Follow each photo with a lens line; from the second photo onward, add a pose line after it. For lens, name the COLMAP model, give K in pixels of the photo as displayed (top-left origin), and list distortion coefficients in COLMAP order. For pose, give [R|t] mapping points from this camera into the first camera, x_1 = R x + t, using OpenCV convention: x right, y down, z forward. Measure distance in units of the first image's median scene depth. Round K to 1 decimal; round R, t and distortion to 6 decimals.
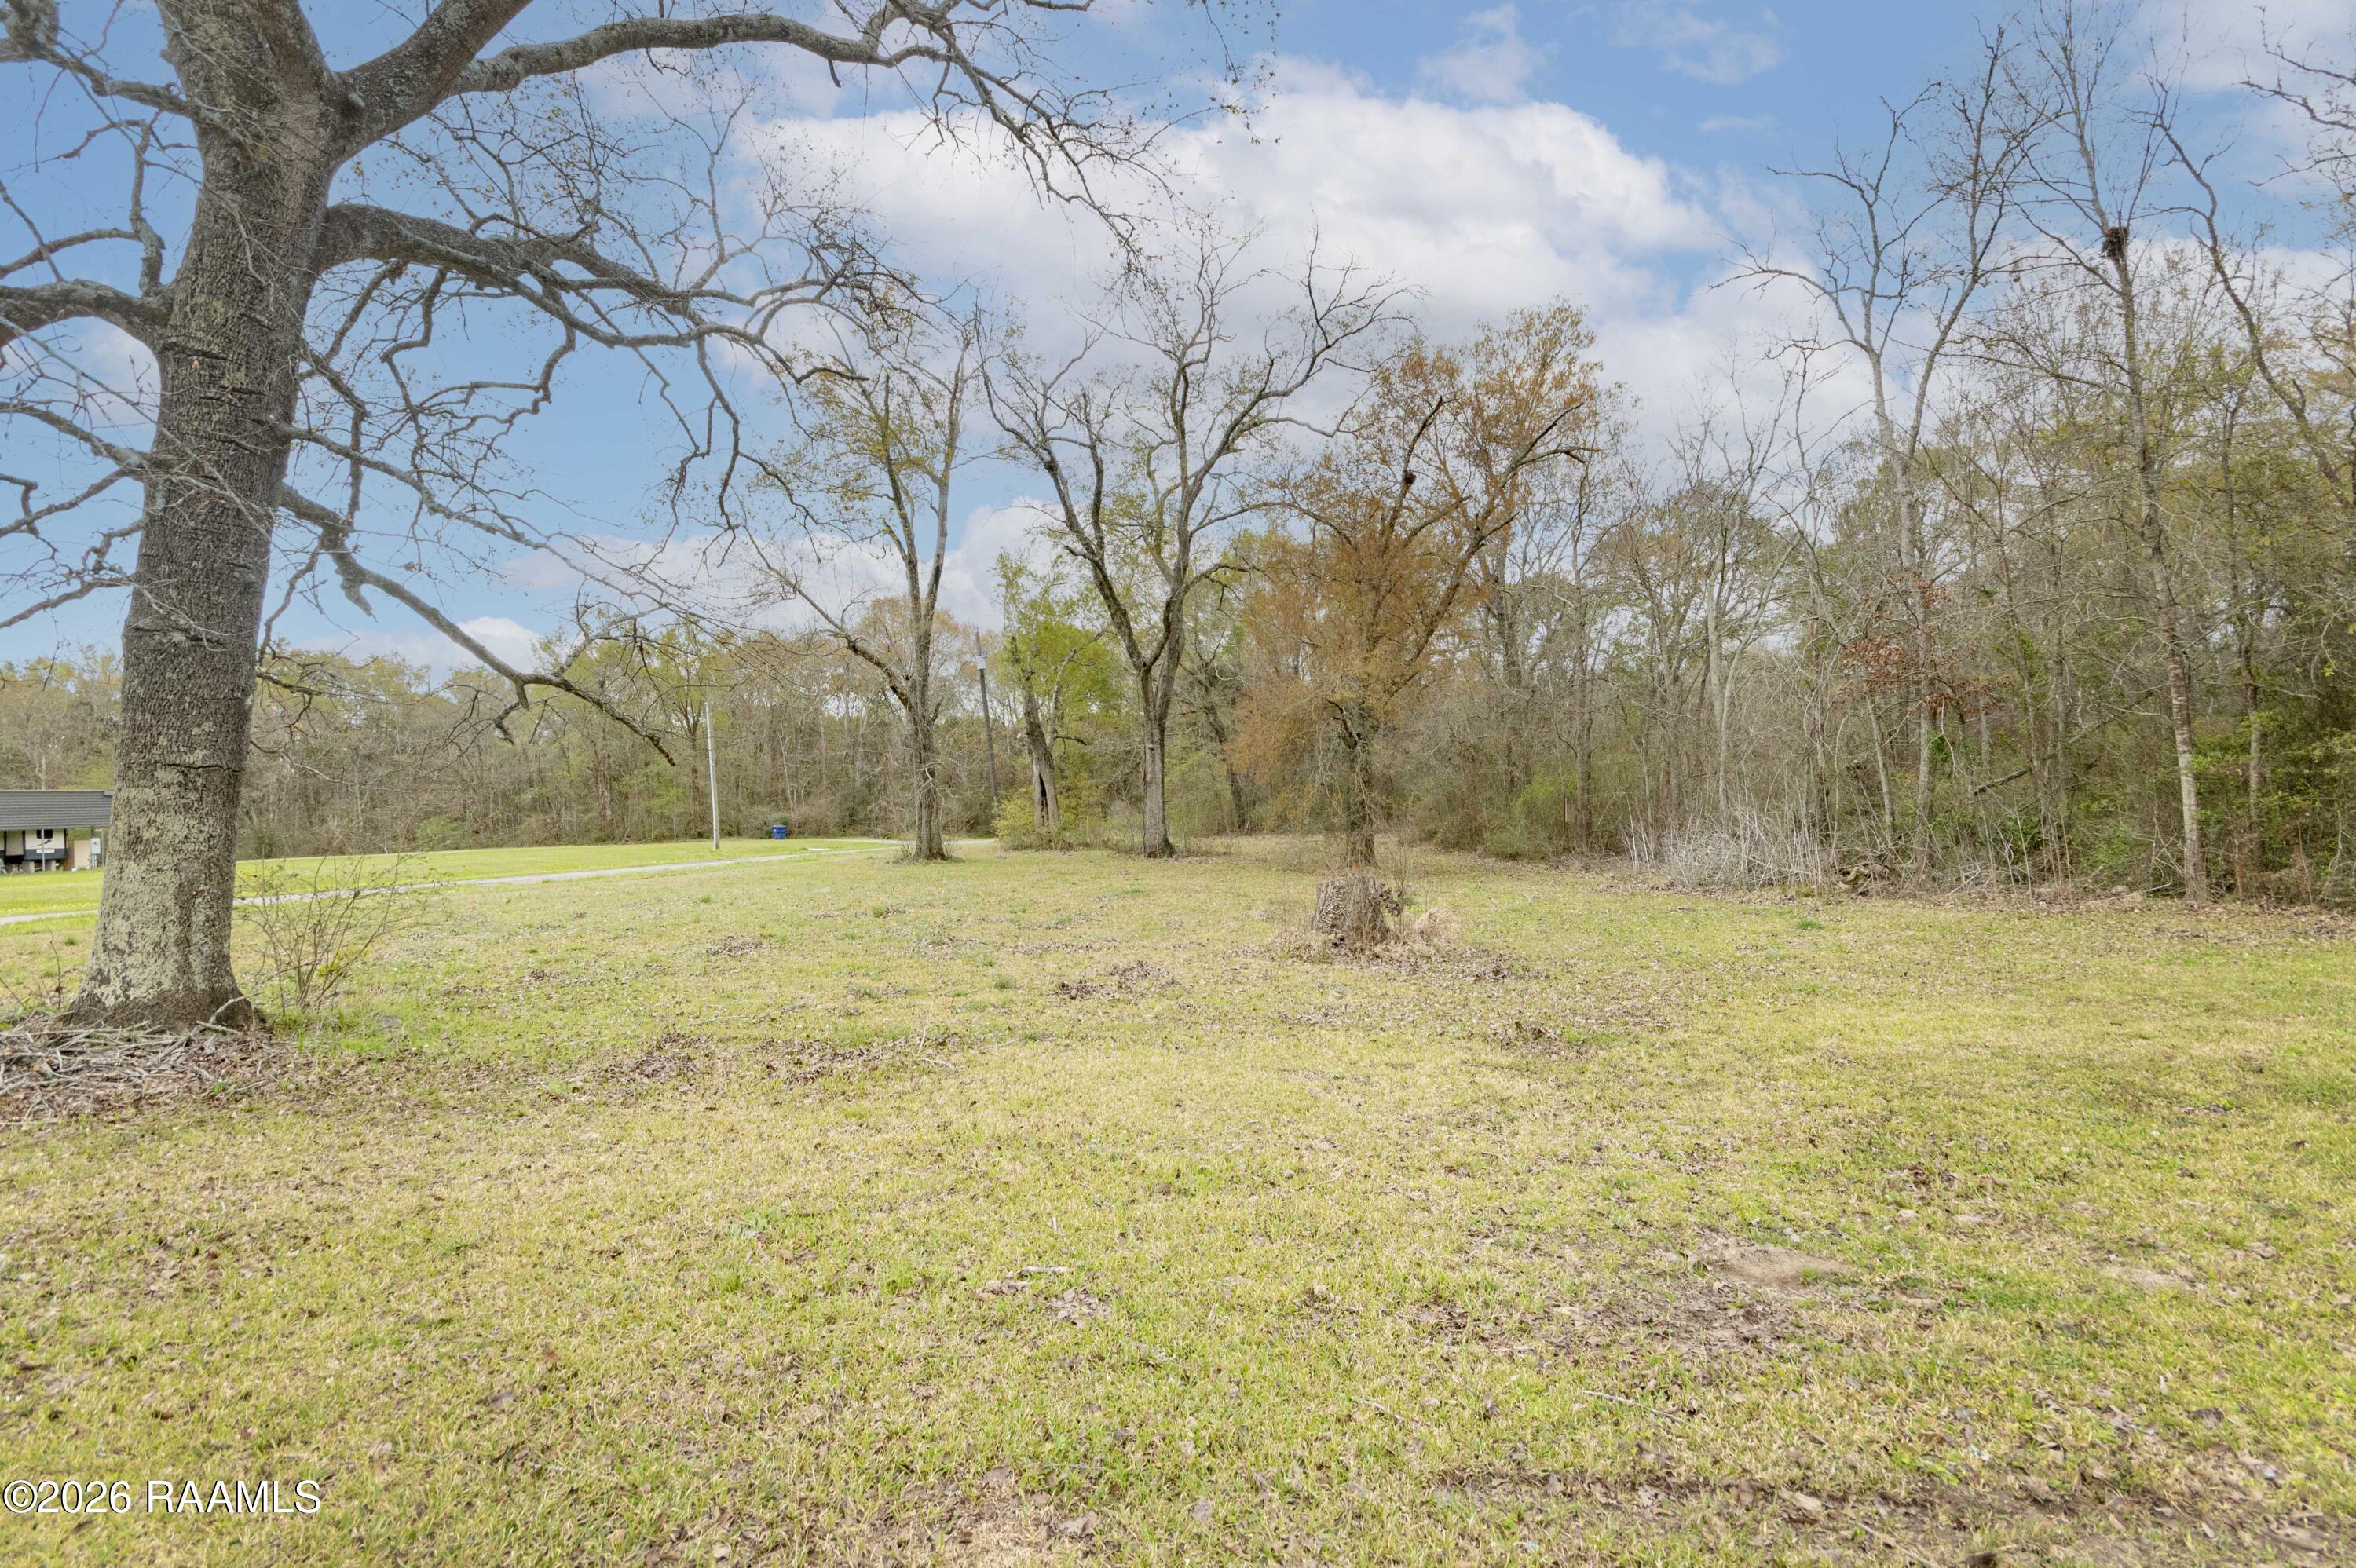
lens RADIAL K [[1058.0, 0, 1178.2], [0, 1058.0, 795.2], [0, 0, 1]] dist [0.017586, 0.000770]
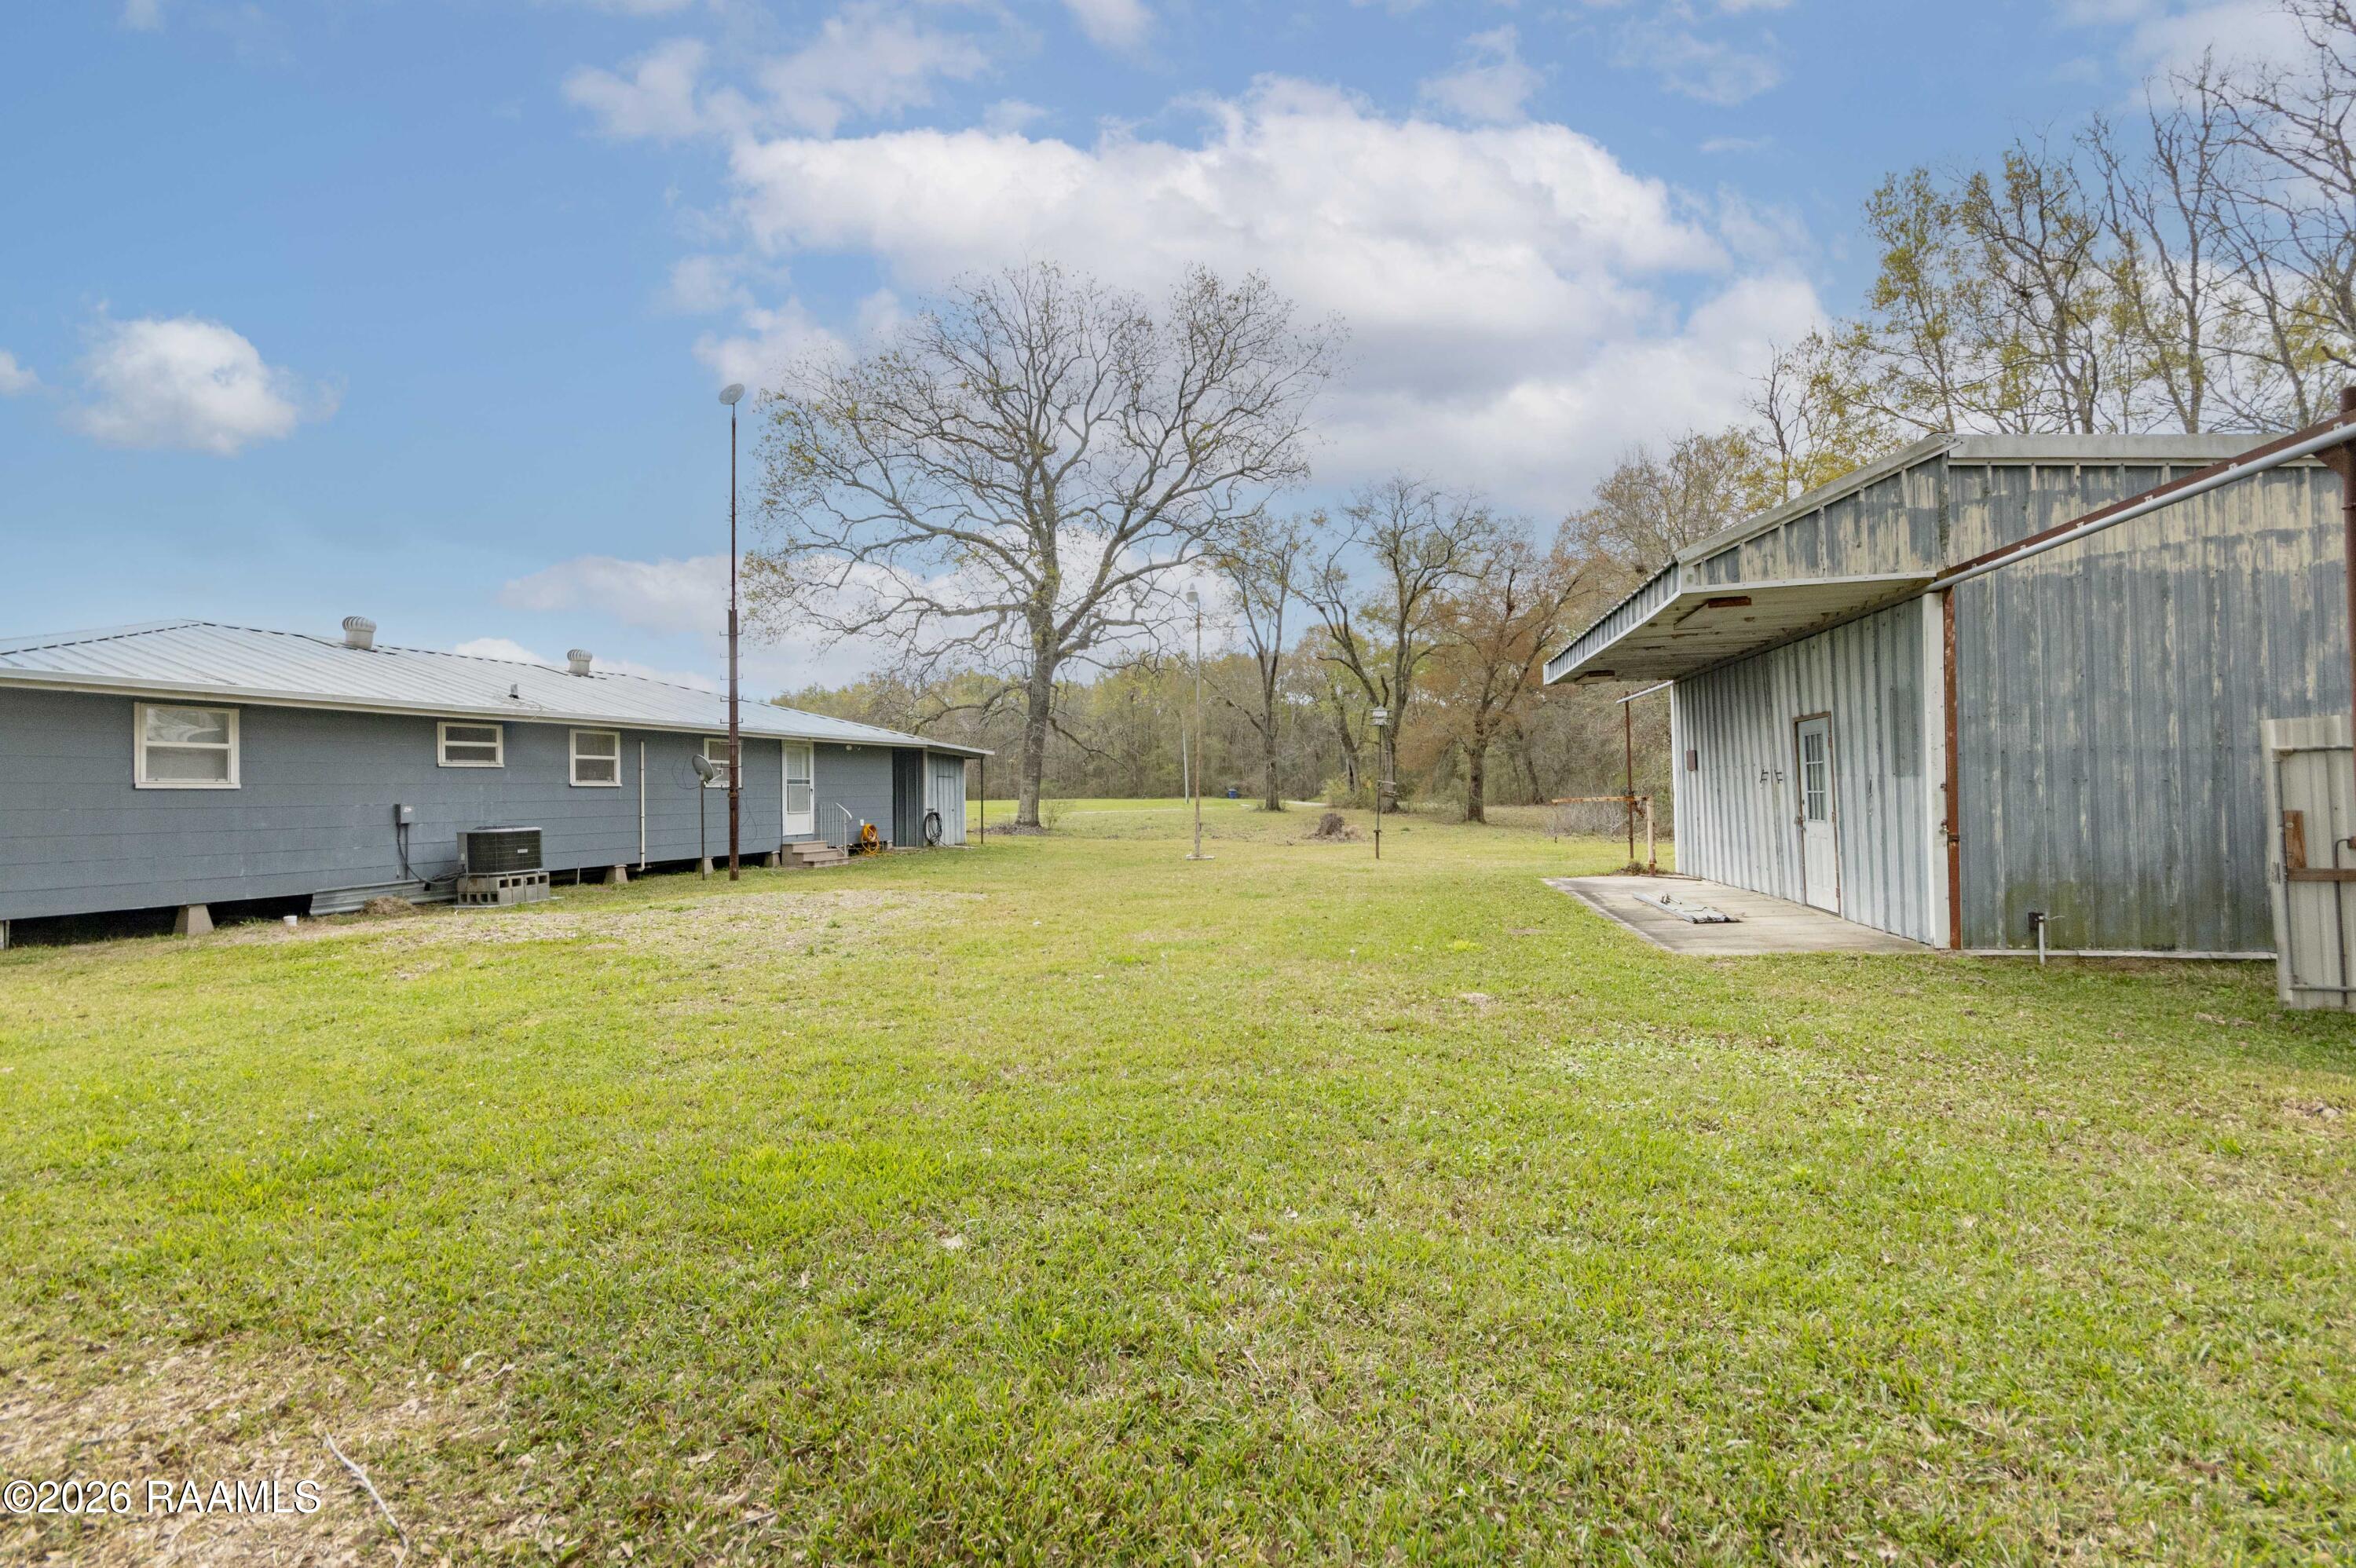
lens RADIAL K [[1058.0, 0, 1190.4], [0, 1058.0, 770.9], [0, 0, 1]] dist [0.017586, 0.000770]
pose [[0.897923, 0.019499, -0.439721, 0.465357], [-0.016258, 0.999806, 0.011135, -0.028972], [0.439853, -0.002850, 0.898065, -0.758025]]
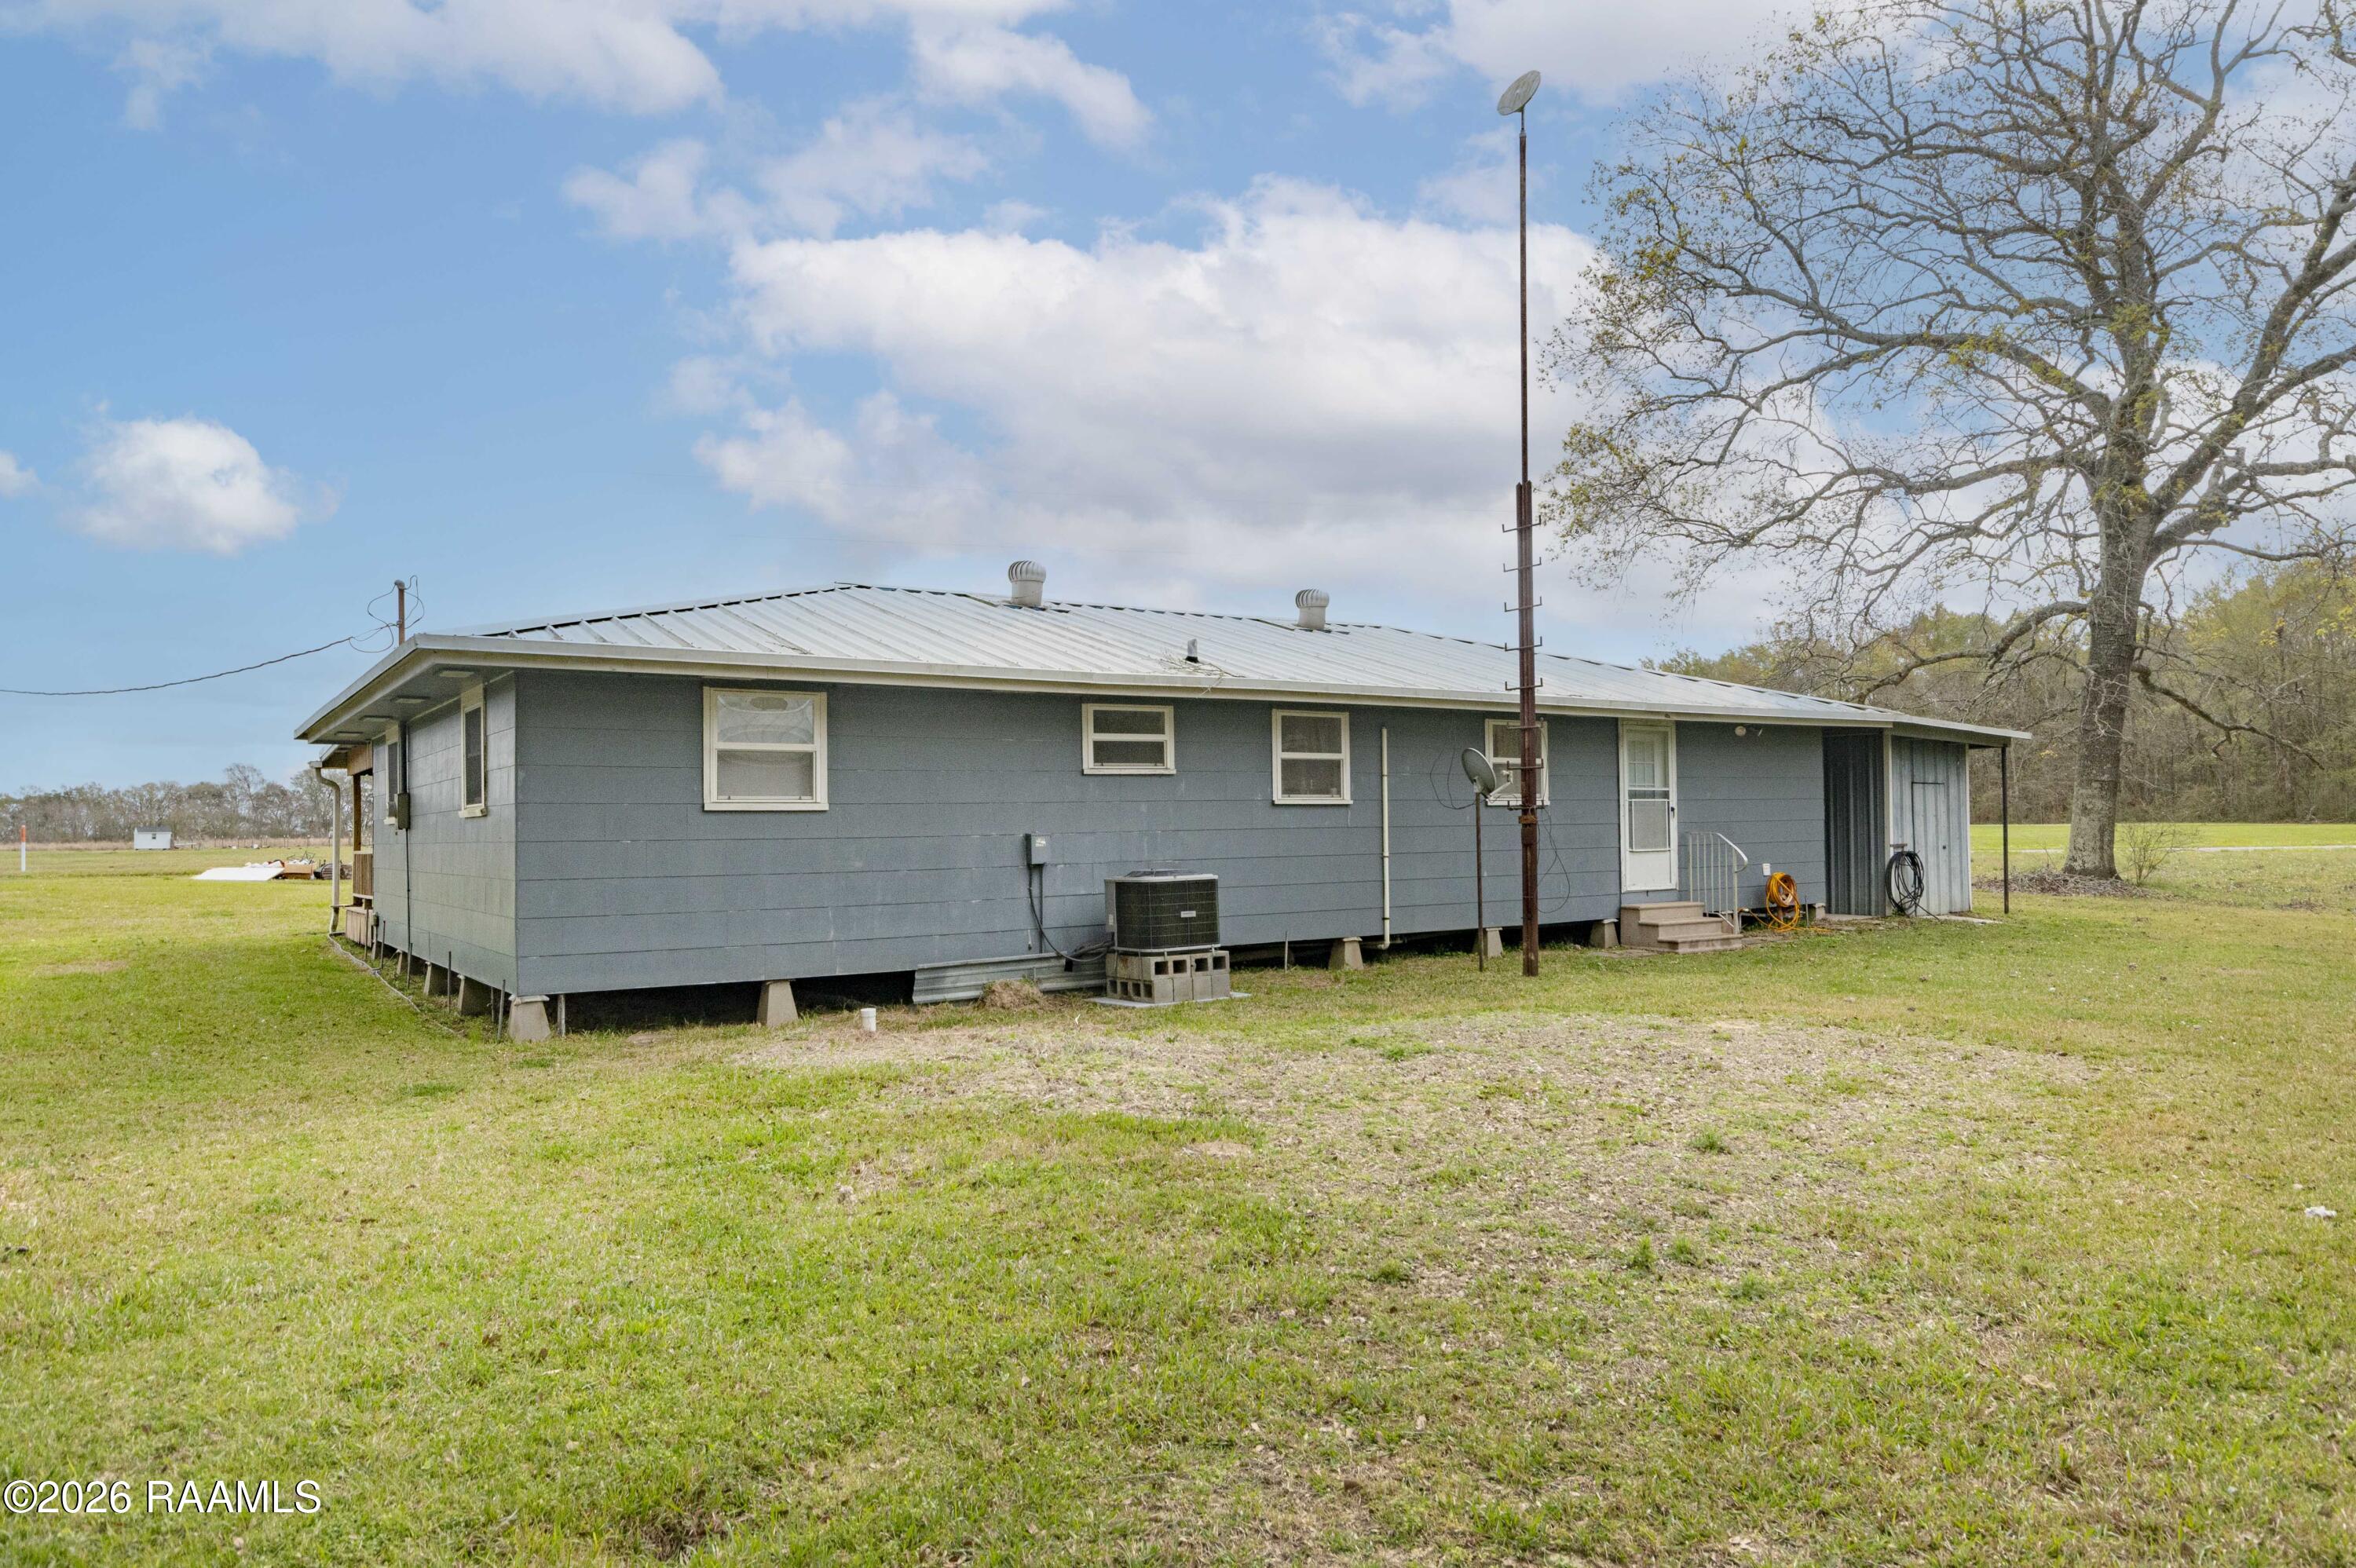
lens RADIAL K [[1537.1, 0, 1174.0], [0, 1537.1, 792.2], [0, 0, 1]] dist [0.010796, -0.002908]
pose [[0.436286, 0.016796, -0.899651, 0.353742], [0.007800, 0.999718, 0.022447, -0.024525], [0.899774, -0.016810, 0.436032, -0.642453]]
